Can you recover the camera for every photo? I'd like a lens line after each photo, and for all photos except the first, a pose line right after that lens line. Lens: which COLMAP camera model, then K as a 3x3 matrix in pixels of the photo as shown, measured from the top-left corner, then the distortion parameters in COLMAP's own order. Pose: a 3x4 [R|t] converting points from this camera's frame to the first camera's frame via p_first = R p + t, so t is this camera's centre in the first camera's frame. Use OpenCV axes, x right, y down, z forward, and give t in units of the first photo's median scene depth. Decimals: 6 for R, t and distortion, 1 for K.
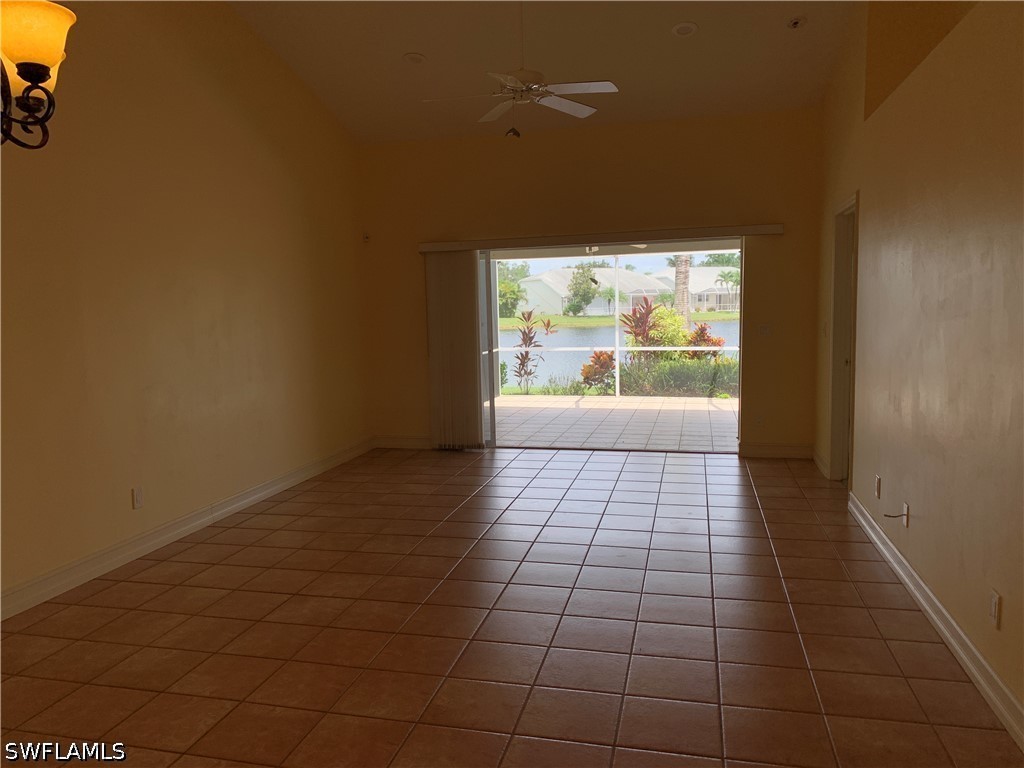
lens RADIAL K [[782.4, 0, 499.8], [0, 782.4, 412.0], [0, 0, 1]] dist [0.004662, -0.021277]
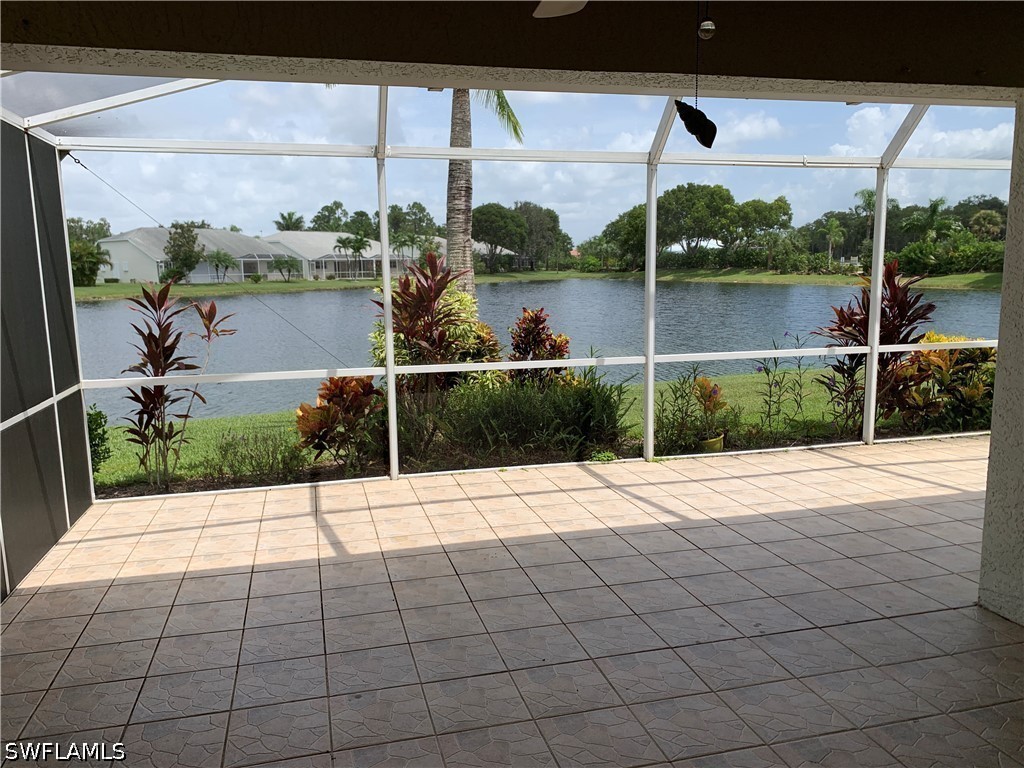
lens RADIAL K [[782.4, 0, 517.6], [0, 782.4, 388.2], [0, 0, 1]] dist [0.004662, -0.021277]
pose [[0.871590, -0.063755, 0.486072, -0.001110], [0.058325, 0.997951, 0.026311, -0.073278], [-0.486753, 0.005418, 0.873523, 0.542905]]
